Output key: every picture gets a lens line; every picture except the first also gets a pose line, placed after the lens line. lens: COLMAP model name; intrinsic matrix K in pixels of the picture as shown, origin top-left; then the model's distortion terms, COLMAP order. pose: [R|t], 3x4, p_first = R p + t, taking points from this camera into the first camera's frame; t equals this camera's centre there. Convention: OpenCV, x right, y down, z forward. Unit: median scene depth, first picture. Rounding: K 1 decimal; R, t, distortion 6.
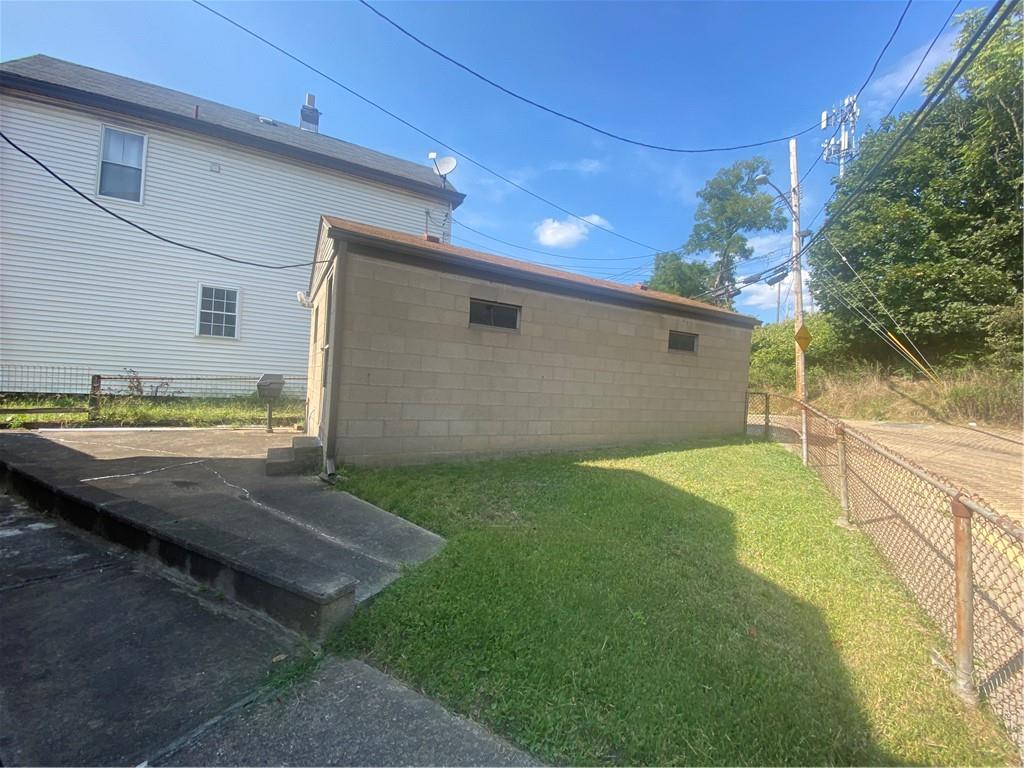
lens RADIAL K [[412.9, 0, 522.4], [0, 412.9, 387.1], [0, 0, 1]] dist [0.026135, -0.023199]
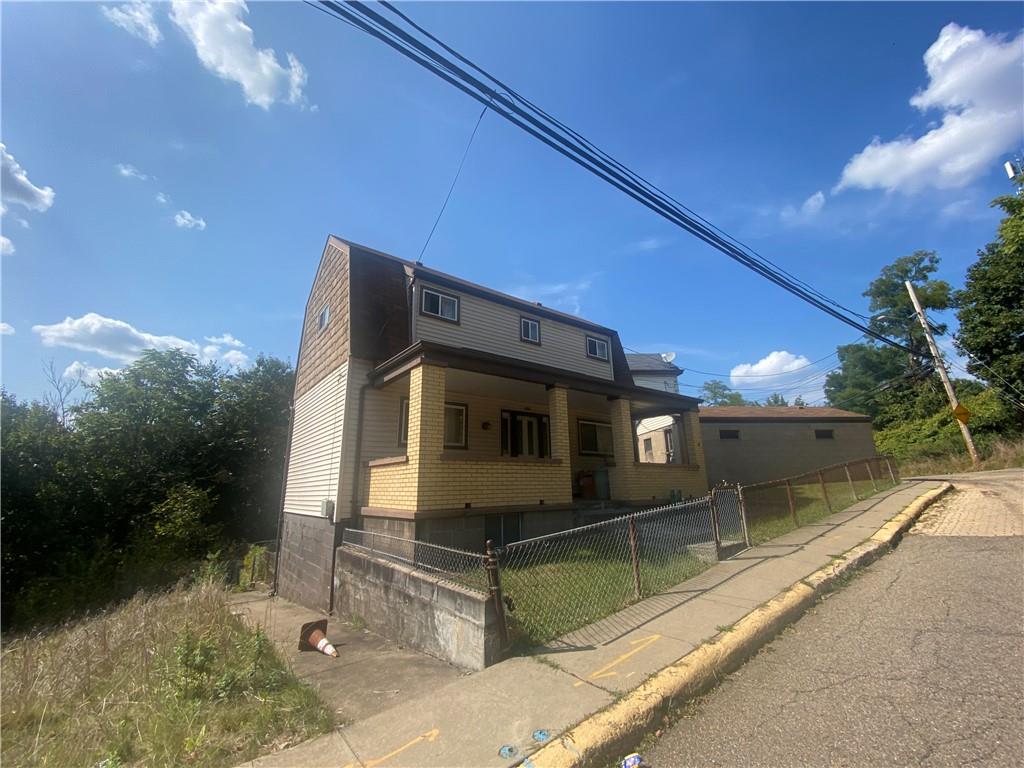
lens RADIAL K [[412.9, 0, 522.4], [0, 412.9, 387.1], [0, 0, 1]] dist [0.026135, -0.023199]
pose [[0.905619, -0.175761, -0.385957, -0.089099], [0.068536, 0.958768, -0.275800, 0.084465], [0.418518, 0.223318, 0.880325, -0.944745]]
